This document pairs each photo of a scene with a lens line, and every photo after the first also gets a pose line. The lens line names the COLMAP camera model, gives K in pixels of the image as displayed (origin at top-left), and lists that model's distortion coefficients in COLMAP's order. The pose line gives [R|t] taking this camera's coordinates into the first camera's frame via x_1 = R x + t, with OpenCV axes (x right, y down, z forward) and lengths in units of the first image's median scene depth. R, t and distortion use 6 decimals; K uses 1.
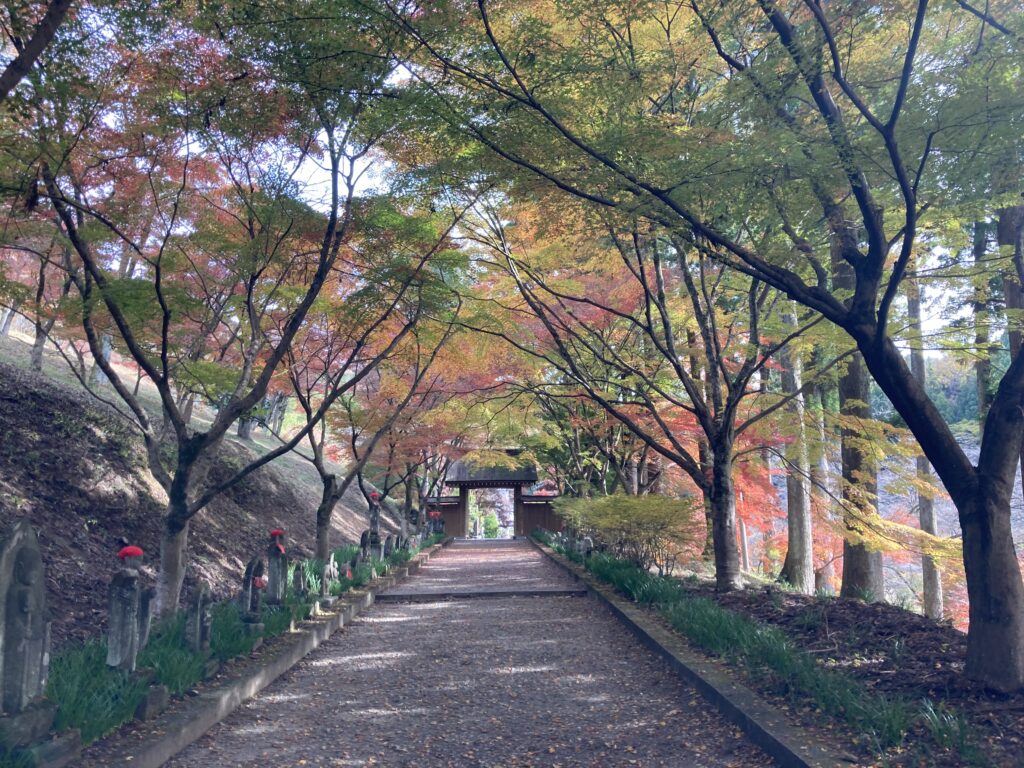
lens RADIAL K [[843.3, 0, 513.5], [0, 843.3, 381.4], [0, 0, 1]] dist [0.034219, -0.031823]
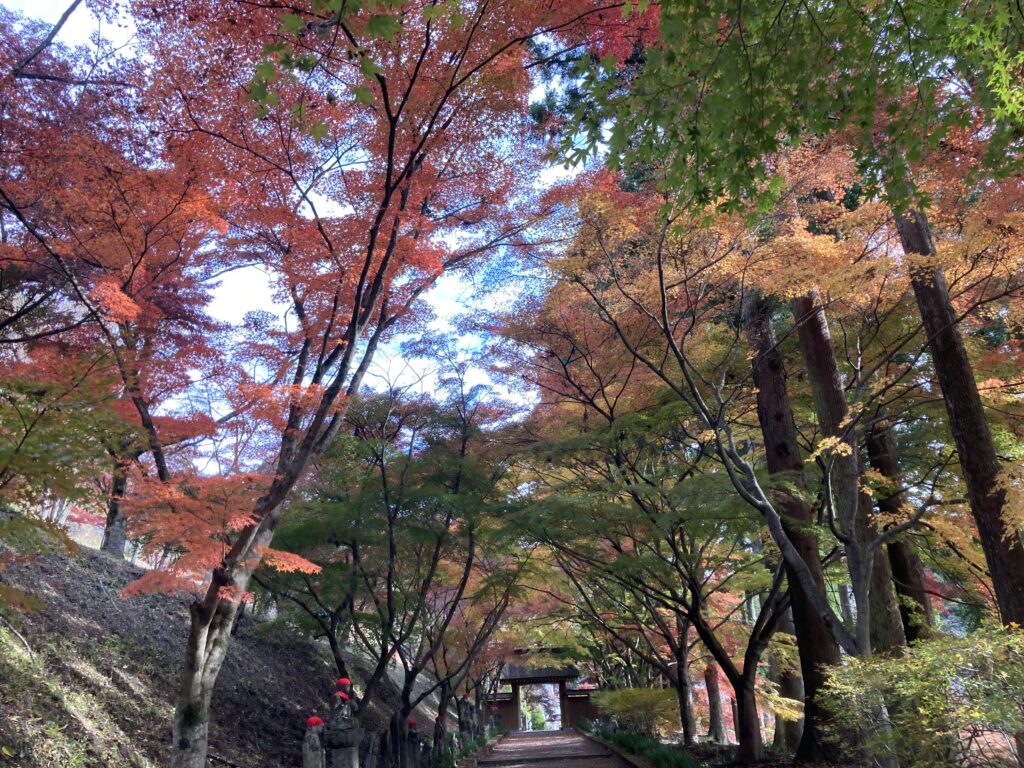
lens RADIAL K [[843.3, 0, 507.8], [0, 843.3, 389.7], [0, 0, 1]] dist [0.034219, -0.031823]
pose [[0.997919, -0.050881, -0.039607, -0.002967], [0.041666, 0.977640, -0.206117, -0.030401], [0.049208, 0.204038, 0.977726, -0.216803]]
